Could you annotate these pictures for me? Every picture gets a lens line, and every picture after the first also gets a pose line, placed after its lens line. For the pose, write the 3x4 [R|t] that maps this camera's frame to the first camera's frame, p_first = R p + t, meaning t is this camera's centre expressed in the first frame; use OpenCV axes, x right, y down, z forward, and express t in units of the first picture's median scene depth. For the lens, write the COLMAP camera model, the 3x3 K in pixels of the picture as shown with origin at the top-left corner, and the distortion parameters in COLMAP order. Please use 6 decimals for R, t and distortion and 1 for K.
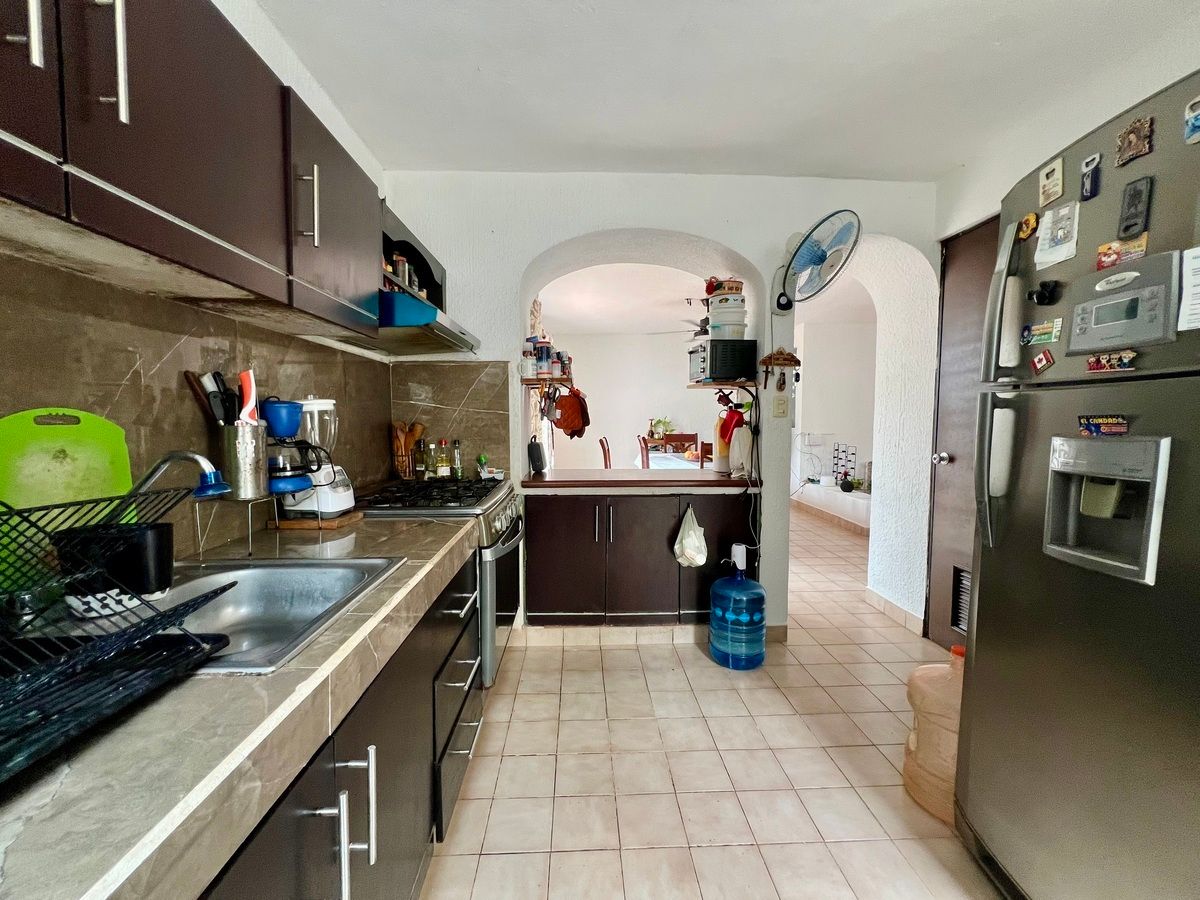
lens RADIAL K [[484.9, 0, 600.0], [0, 484.9, 447.0], [0, 0, 1]] dist [-0.000866, 0.000121]
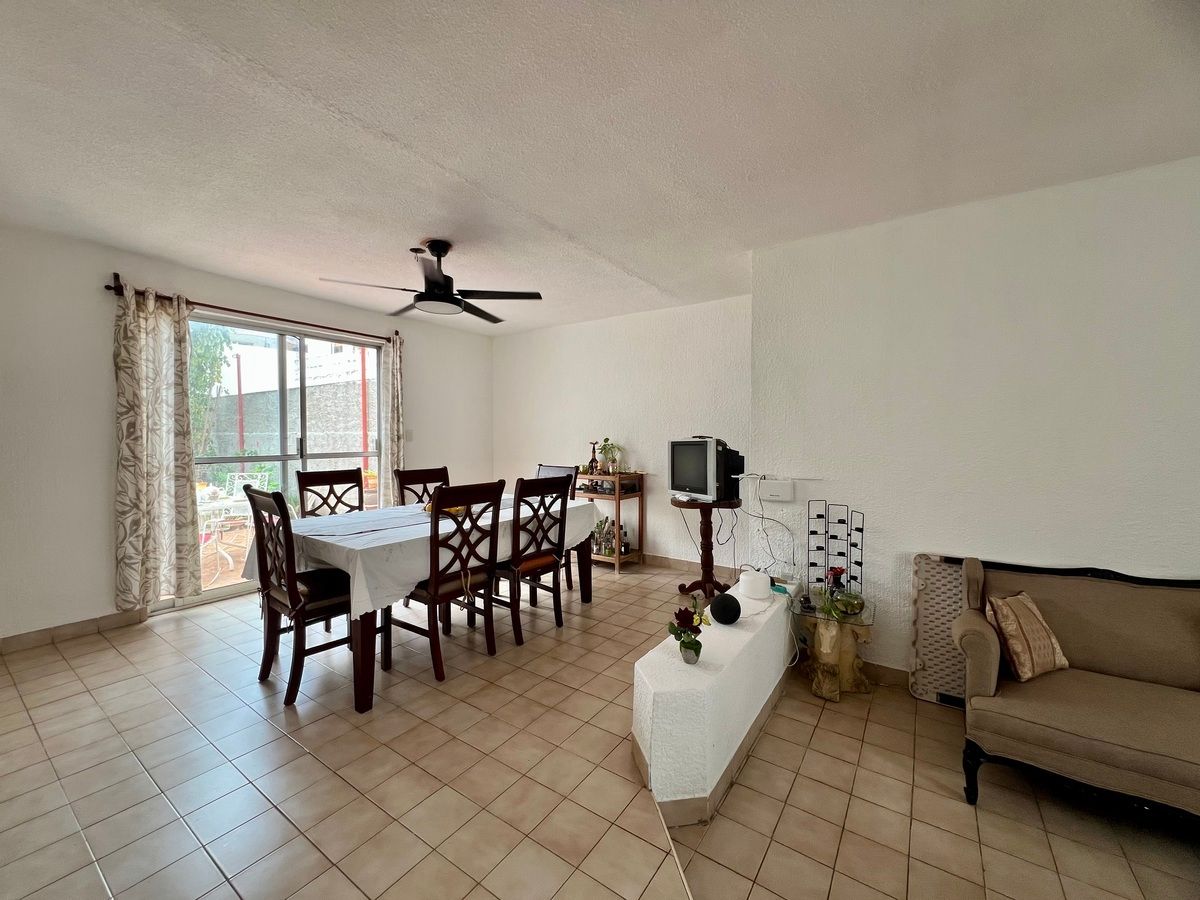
lens RADIAL K [[483.5, 0, 596.8], [0, 483.5, 447.4], [0, 0, 1]] dist [0.006108, -0.000442]
pose [[0.796855, 0.010771, -0.604075, 0.589248], [-0.035209, 0.998970, -0.028633, -0.036823], [0.603144, 0.044085, 0.796413, 0.518346]]
